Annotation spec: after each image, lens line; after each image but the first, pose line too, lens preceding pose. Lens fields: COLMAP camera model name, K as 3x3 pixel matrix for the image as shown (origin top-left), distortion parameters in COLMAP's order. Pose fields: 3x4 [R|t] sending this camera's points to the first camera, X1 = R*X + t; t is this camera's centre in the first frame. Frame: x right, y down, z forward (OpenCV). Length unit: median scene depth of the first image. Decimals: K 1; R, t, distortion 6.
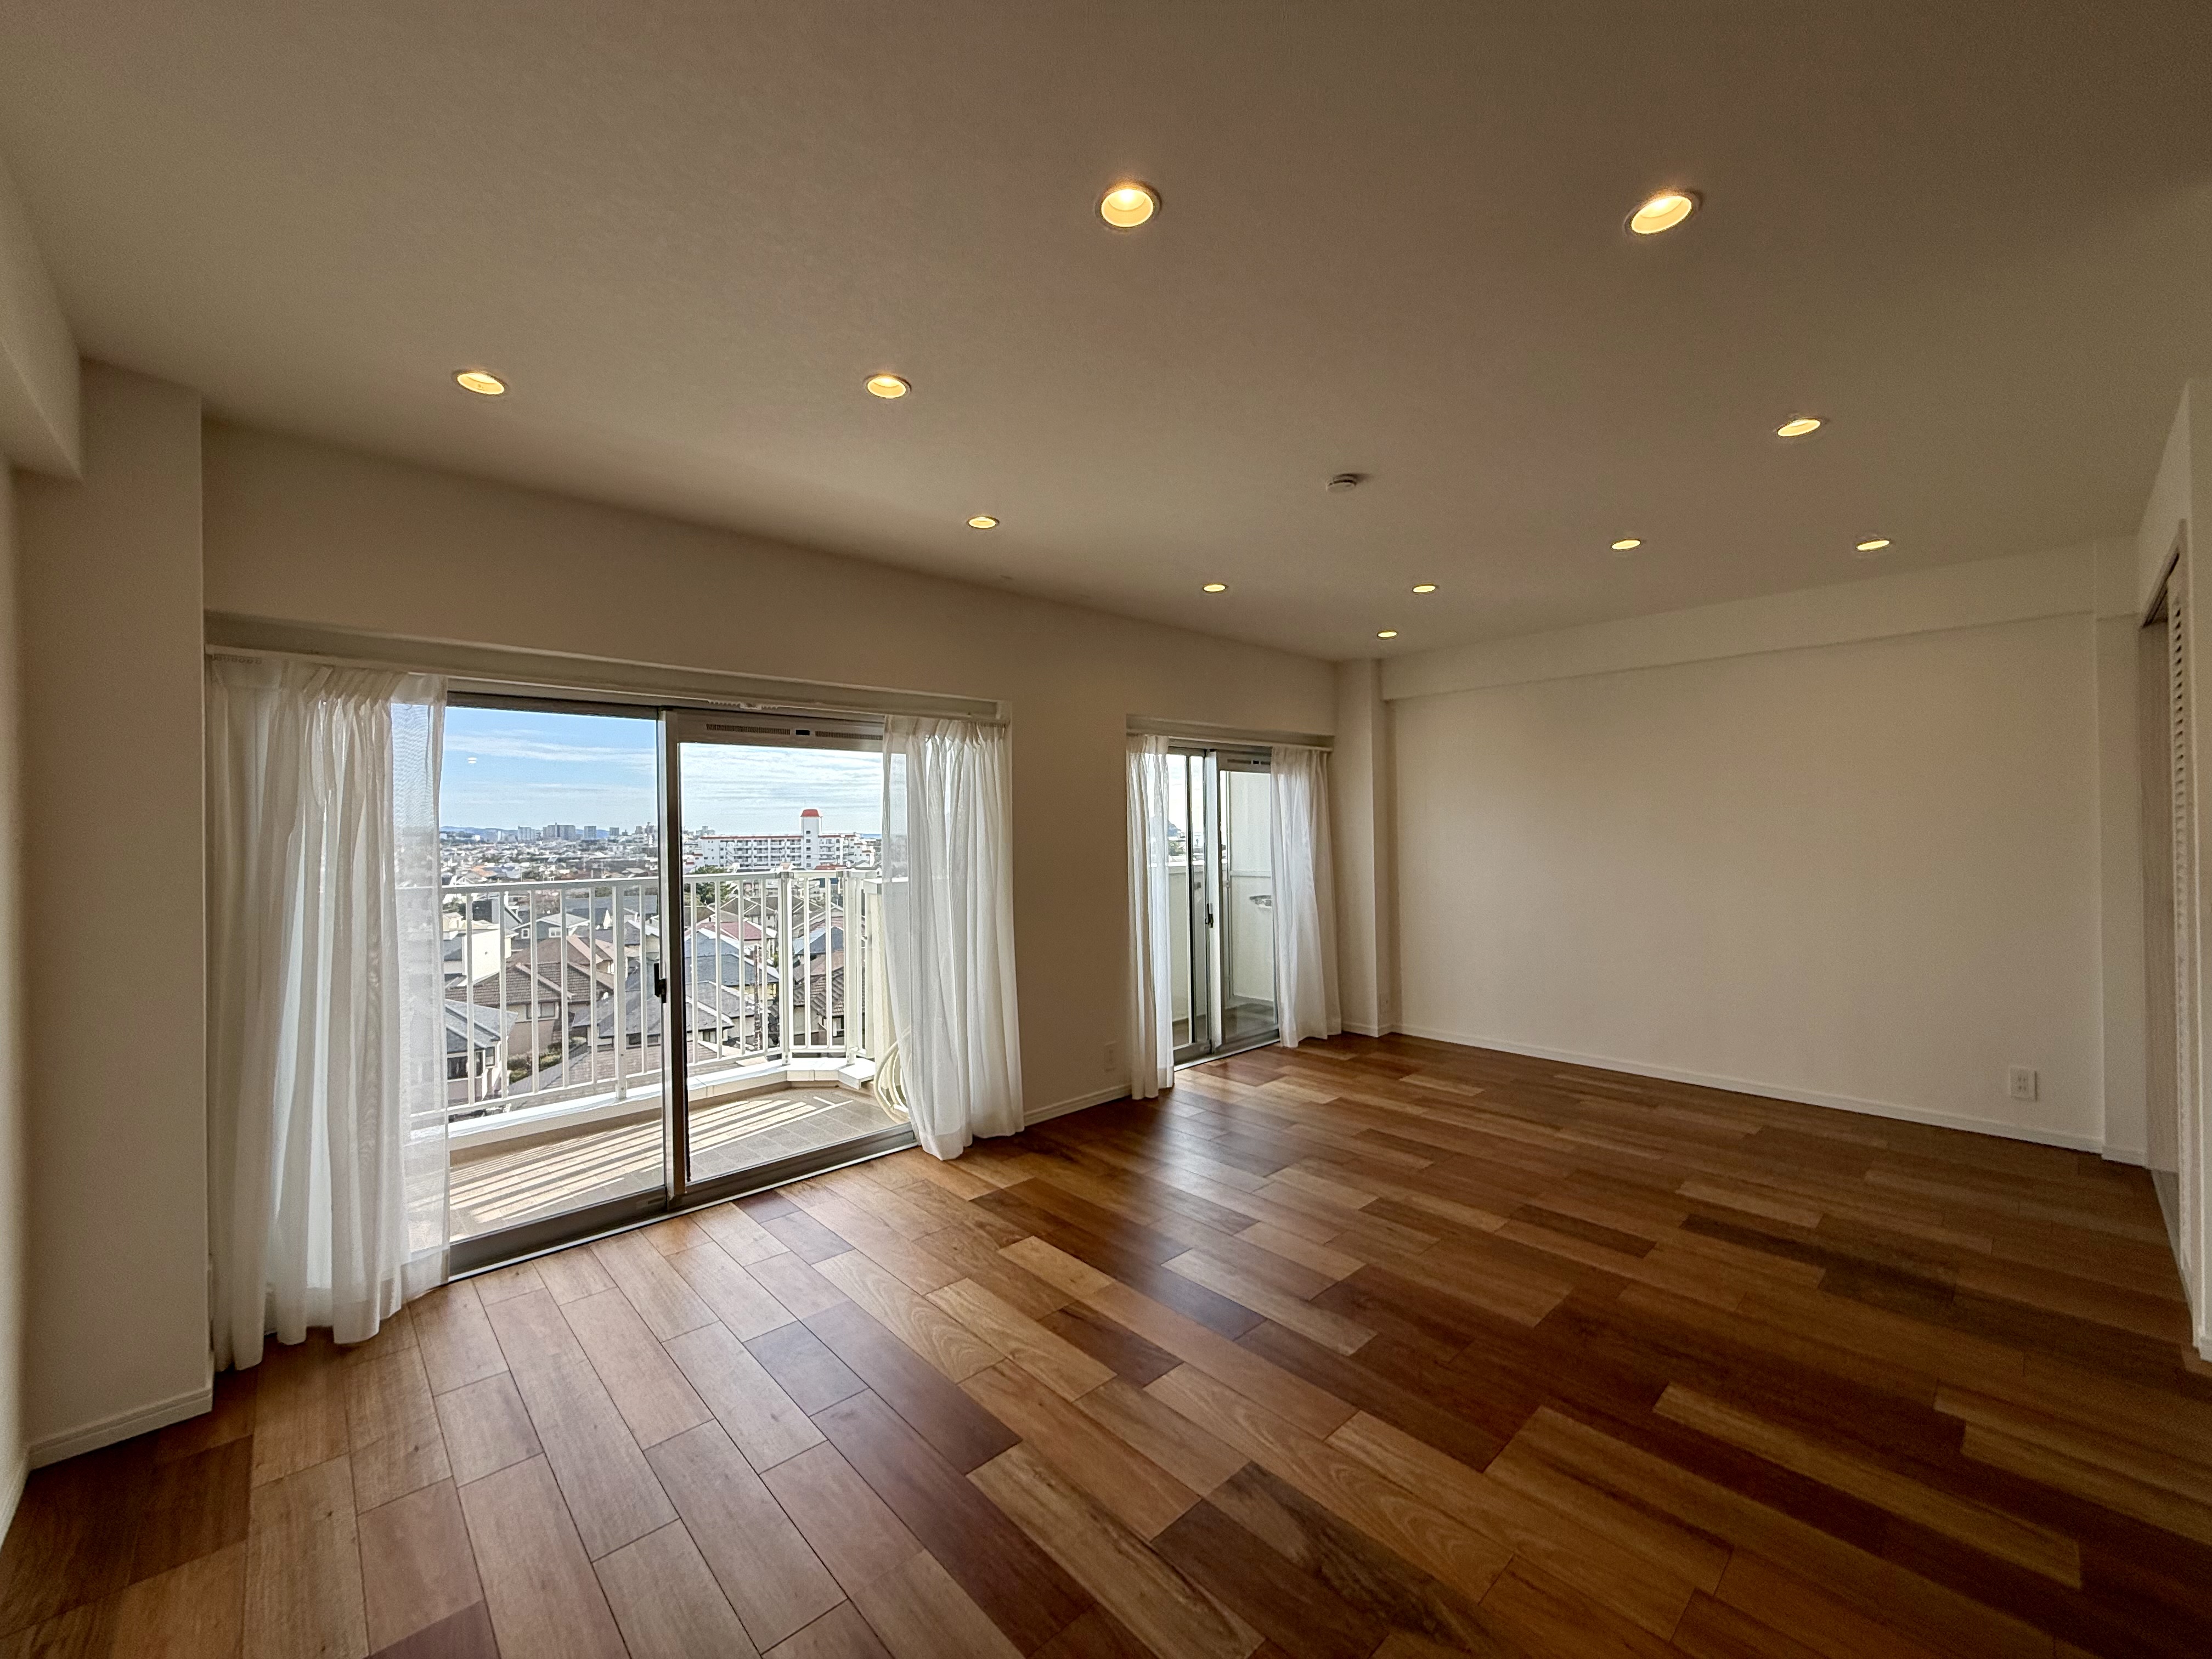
lens RADIAL K [[882.2, 0, 1103.7], [0, 882.2, 832.8], [0, 0, 1]] dist [-0.000182, 0.000144]
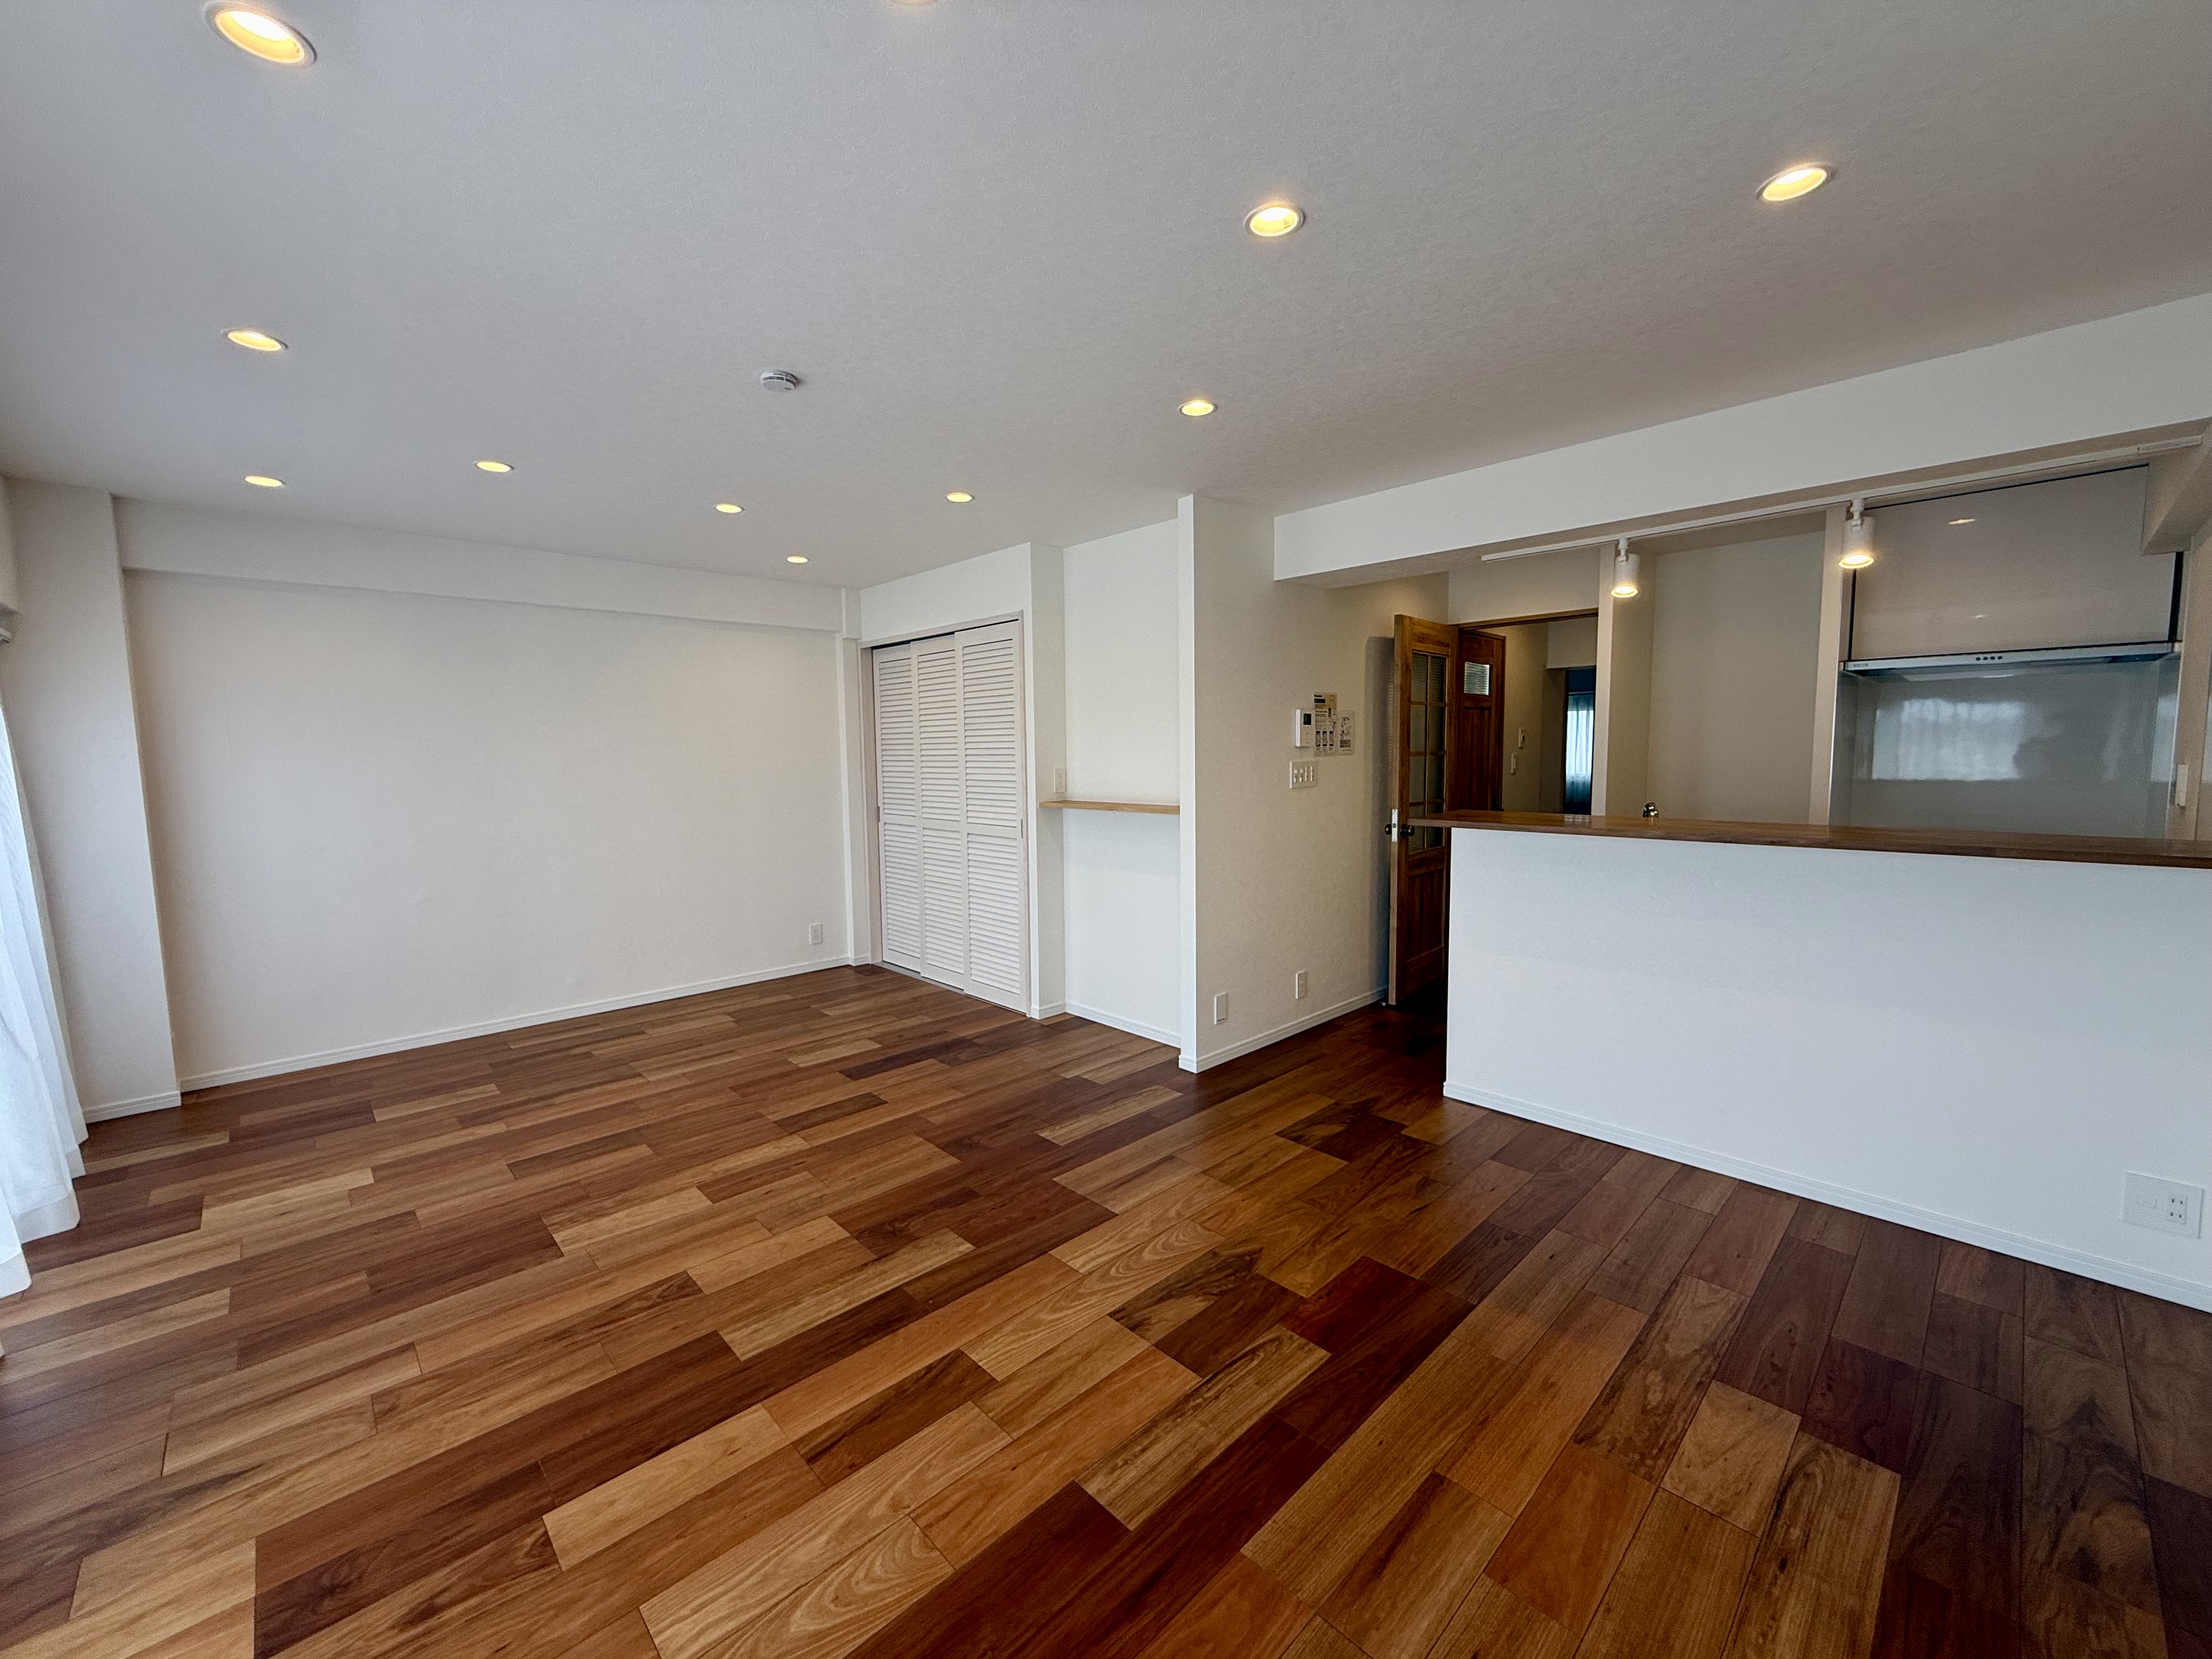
lens RADIAL K [[878.3, 0, 1105.2], [0, 878.3, 827.8], [0, 0, 1]] dist [-0.001169, 0.000066]
pose [[-0.017173, -0.074075, 0.997105, -0.500227], [0.014716, 0.997125, 0.074330, -0.007723], [-0.999744, 0.015950, -0.016034, 0.539004]]
